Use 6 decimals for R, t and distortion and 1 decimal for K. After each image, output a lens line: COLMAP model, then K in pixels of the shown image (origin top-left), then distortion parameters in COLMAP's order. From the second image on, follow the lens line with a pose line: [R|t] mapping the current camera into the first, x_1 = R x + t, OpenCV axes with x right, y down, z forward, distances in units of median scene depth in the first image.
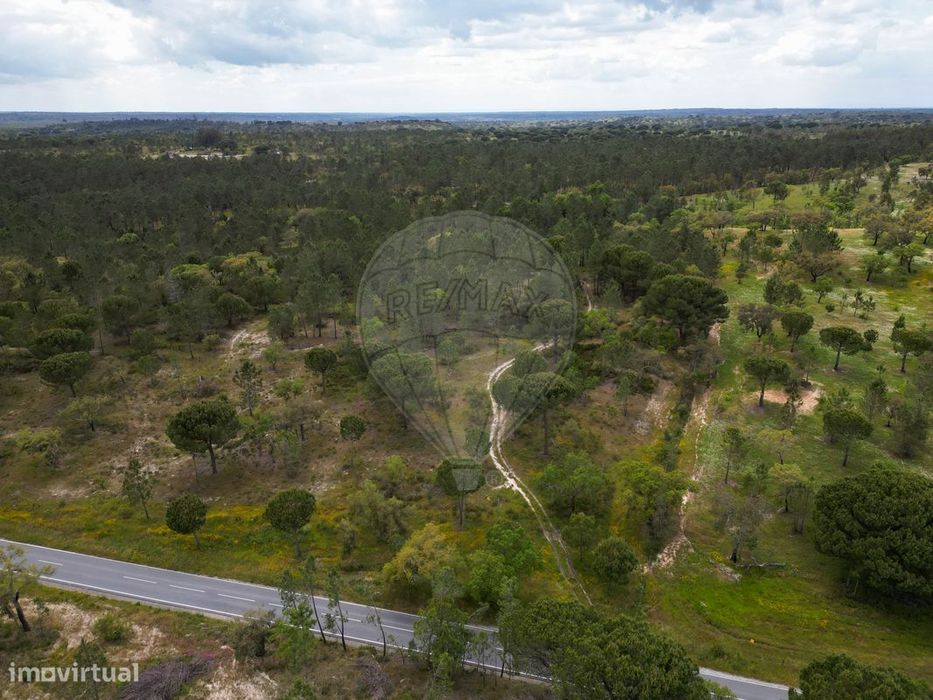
lens RADIAL K [[650.6, 0, 463.6], [0, 650.6, 352.0], [0, 0, 1]] dist [0.080813, -0.074819]
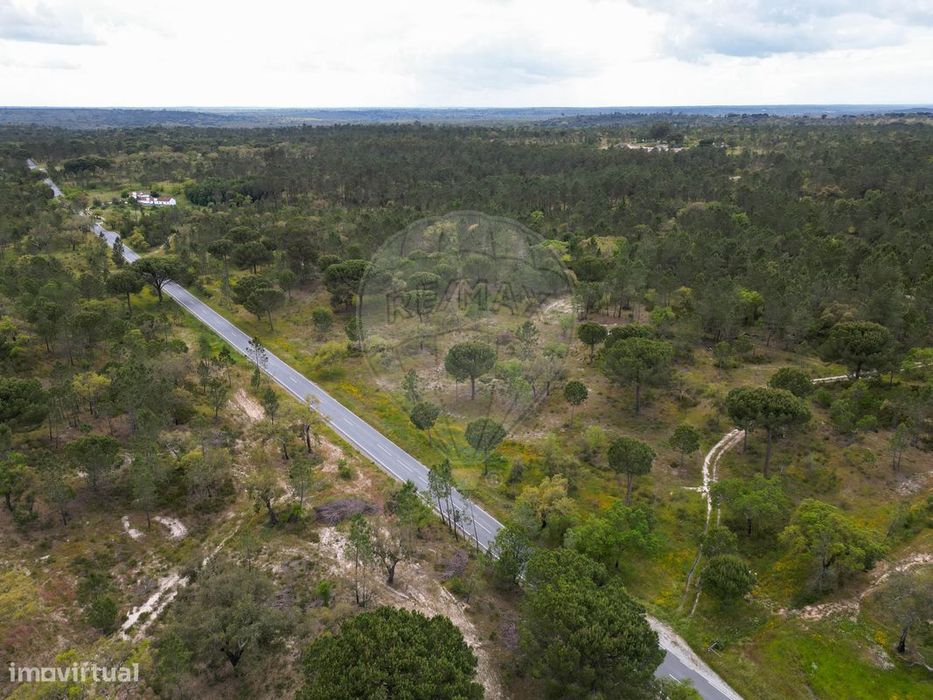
lens RADIAL K [[650.6, 0, 463.6], [0, 650.6, 352.0], [0, 0, 1]] dist [0.080813, -0.074819]
pose [[0.785969, 0.220059, -0.577778, 0.140986], [-0.215037, 0.973467, 0.078244, 0.001818], [0.579666, 0.062746, 0.812435, -0.005935]]
